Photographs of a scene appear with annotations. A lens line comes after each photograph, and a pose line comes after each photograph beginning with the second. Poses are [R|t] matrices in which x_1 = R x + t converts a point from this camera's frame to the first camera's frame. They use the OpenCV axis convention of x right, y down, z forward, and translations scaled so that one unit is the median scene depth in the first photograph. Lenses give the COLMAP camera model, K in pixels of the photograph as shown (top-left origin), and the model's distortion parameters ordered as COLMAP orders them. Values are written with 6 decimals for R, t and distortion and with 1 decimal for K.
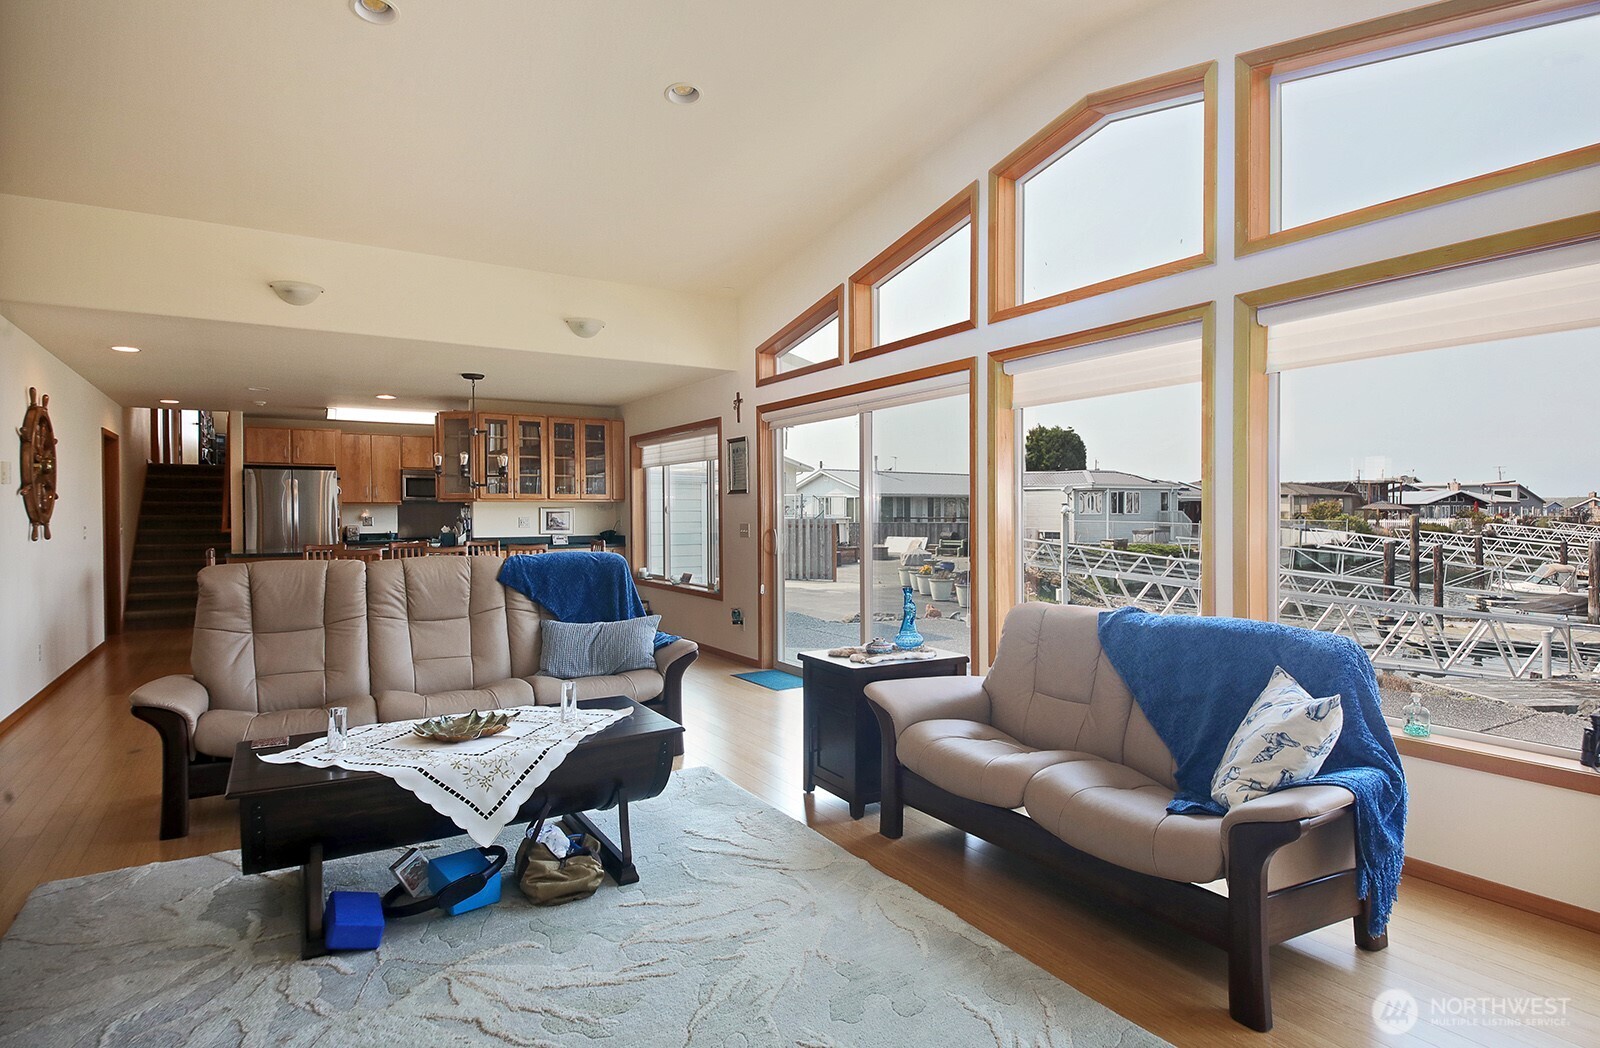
lens RADIAL K [[883.4, 0, 800.0], [0, 883.4, 524.0], [0, 0, 1]] dist [0.017264, -0.000917]
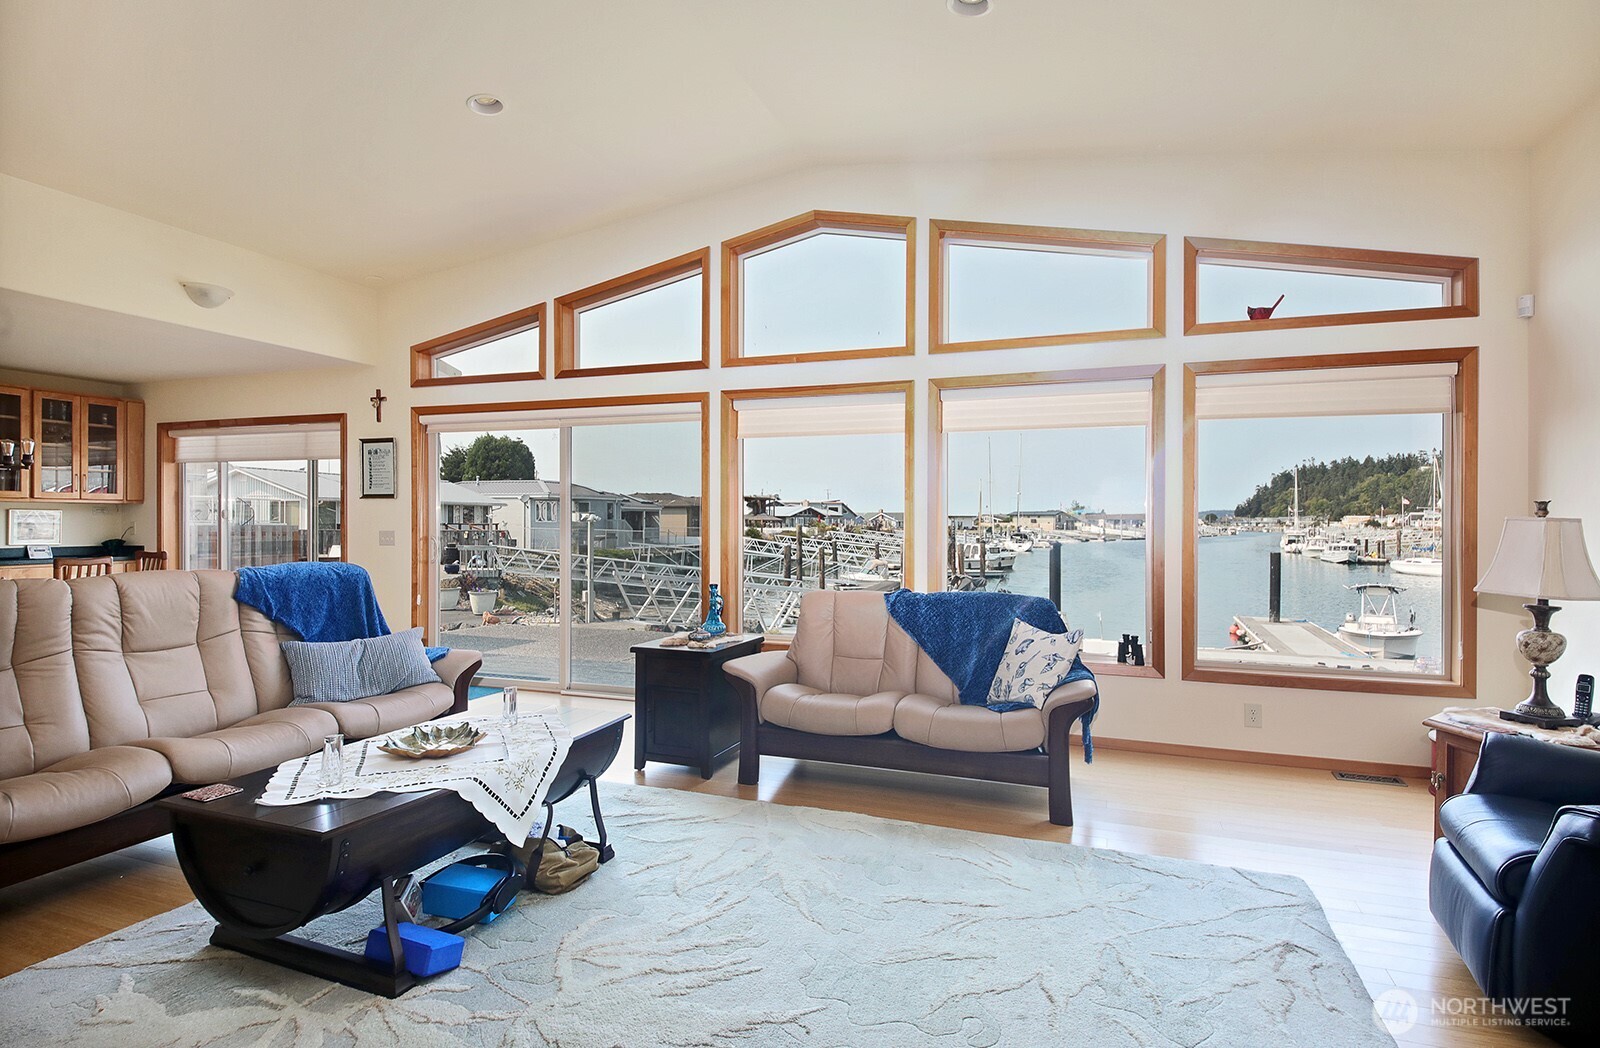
lens RADIAL K [[837.4, 0, 850.1], [0, 837.4, 521.0], [0, 0, 1]] dist [0.002514, -0.001430]
pose [[0.767550, 0.008489, 0.640932, -0.365665], [-0.000582, 0.999921, -0.012548, 0.000110], [-0.640988, 0.009258, 0.767495, 0.006571]]
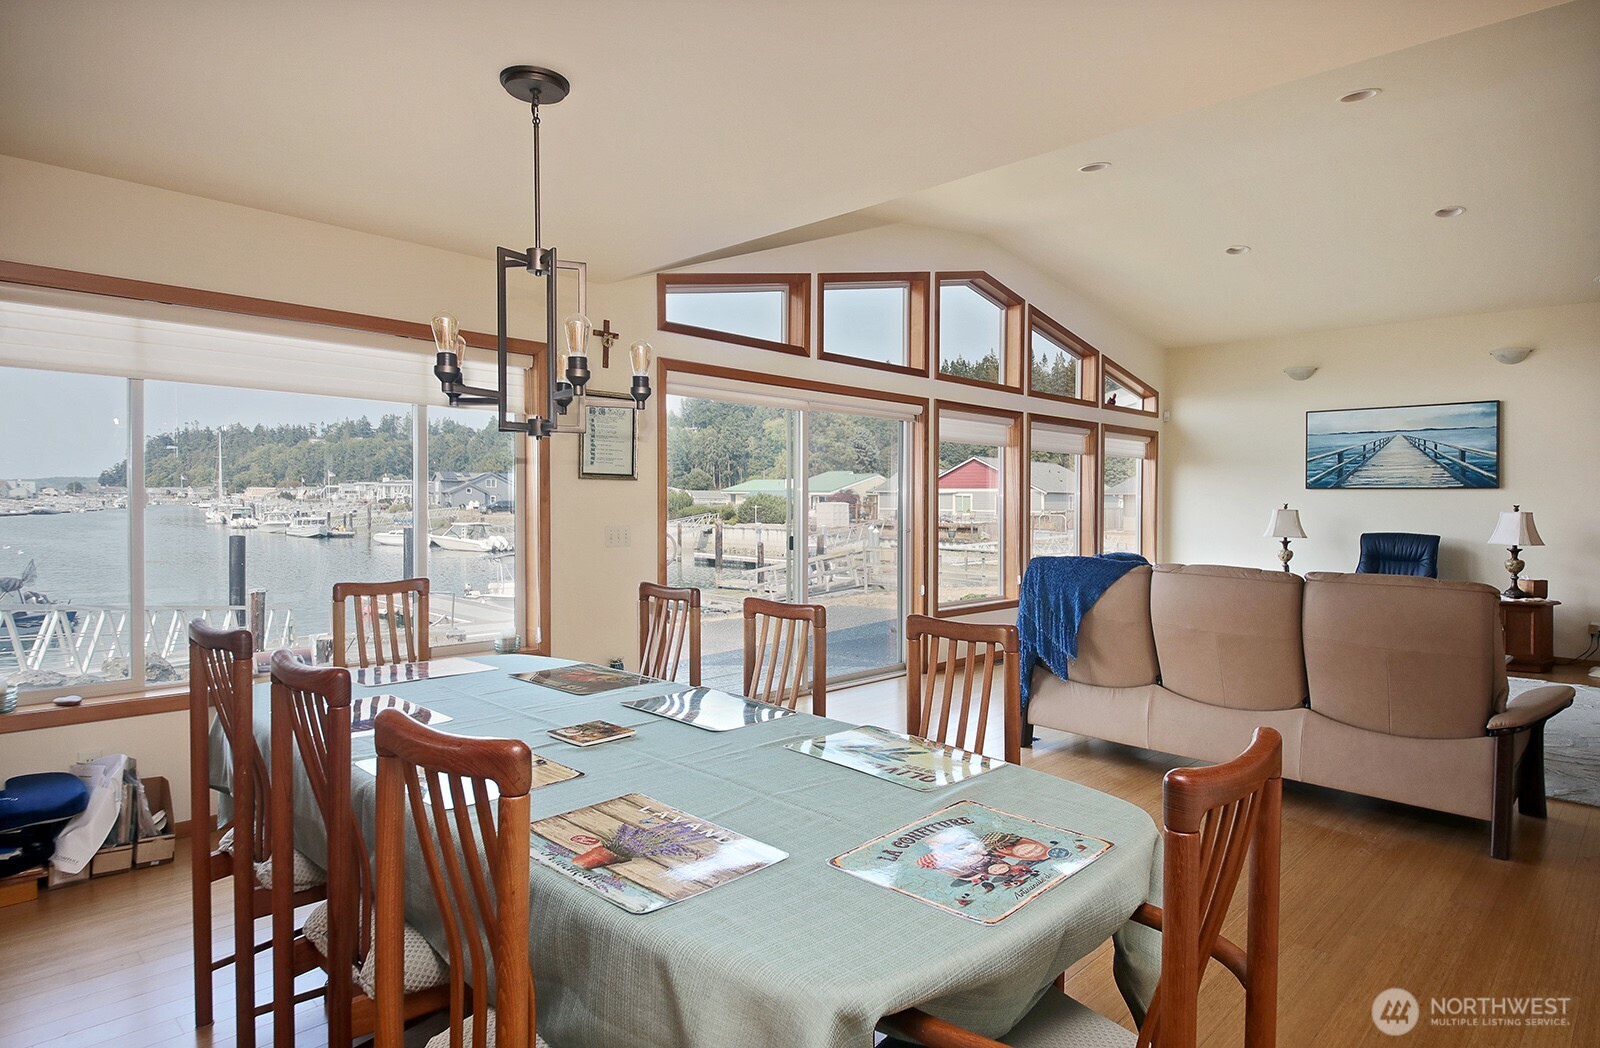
lens RADIAL K [[883.4, 0, 800.0], [0, 883.4, 524.0], [0, 0, 1]] dist [0.017264, -0.000917]
pose [[-0.250212, -0.022317, 0.967934, -1.044141], [0.000806, 0.999729, 0.023258, -0.023875], [-0.968191, 0.006599, -0.250126, 1.469783]]
